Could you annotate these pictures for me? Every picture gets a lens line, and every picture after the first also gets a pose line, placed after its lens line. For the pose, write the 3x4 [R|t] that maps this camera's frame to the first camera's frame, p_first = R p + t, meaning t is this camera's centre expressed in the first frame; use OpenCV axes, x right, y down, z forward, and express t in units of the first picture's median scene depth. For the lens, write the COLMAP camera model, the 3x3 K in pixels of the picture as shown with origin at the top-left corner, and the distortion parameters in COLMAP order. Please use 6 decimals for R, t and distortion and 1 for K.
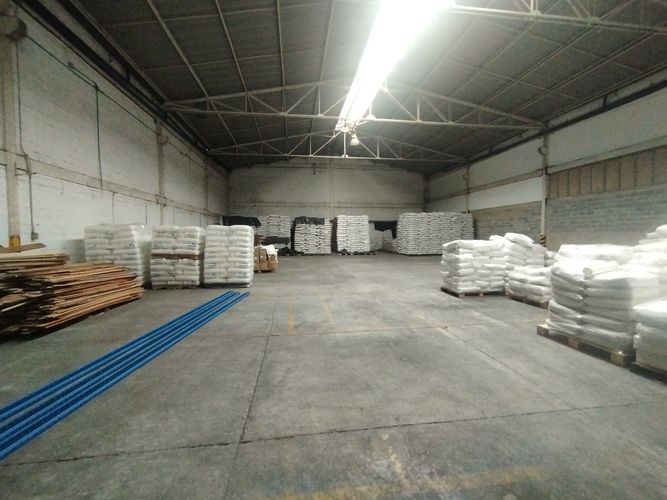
lens RADIAL K [[302.9, 0, 335.7], [0, 302.9, 250.1], [0, 0, 1]] dist [-0.037879, 0.024082]
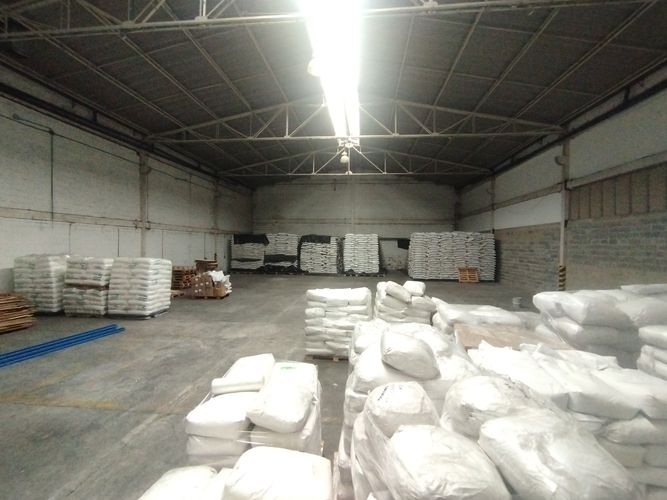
lens RADIAL K [[302.9, 0, 335.7], [0, 302.9, 250.1], [0, 0, 1]] dist [-0.037879, 0.024082]
pose [[0.972230, 0.021178, -0.233067, 0.306385], [-0.028202, 0.999242, -0.026847, -0.055836], [0.232322, 0.032675, 0.972090, 0.094351]]
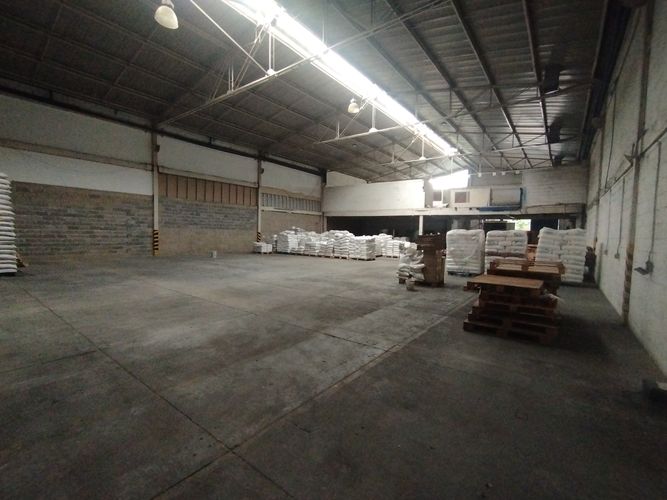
lens RADIAL K [[302.9, 0, 335.7], [0, 302.9, 250.1], [0, 0, 1]] dist [-0.037879, 0.024082]
pose [[-0.708761, -0.055086, 0.703294, -0.502191], [0.010108, 0.996051, 0.088203, -0.068203], [-0.705376, 0.069624, -0.705406, 1.349962]]
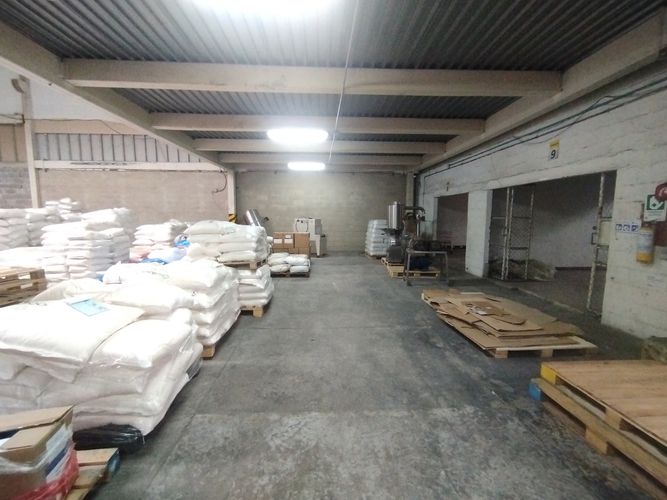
lens RADIAL K [[302.9, 0, 335.7], [0, 302.9, 250.1], [0, 0, 1]] dist [-0.037879, 0.024082]
pose [[0.087104, -0.099951, 0.991172, 0.118972], [0.040041, 0.994501, 0.096768, 0.018591], [-0.995394, 0.031258, 0.090627, -0.218382]]
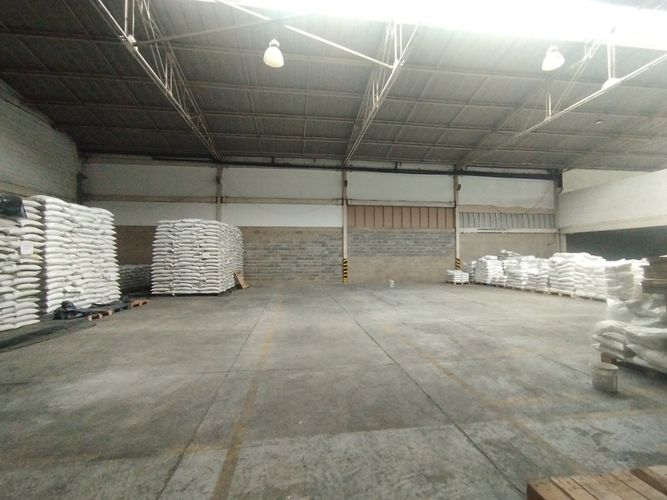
lens RADIAL K [[302.9, 0, 335.7], [0, 302.9, 250.1], [0, 0, 1]] dist [-0.037879, 0.024082]
pose [[-0.002206, 0.026505, 0.999646, -0.446069], [0.051050, 0.998348, -0.026358, -0.056354], [-0.998694, 0.050974, -0.003555, 1.079852]]
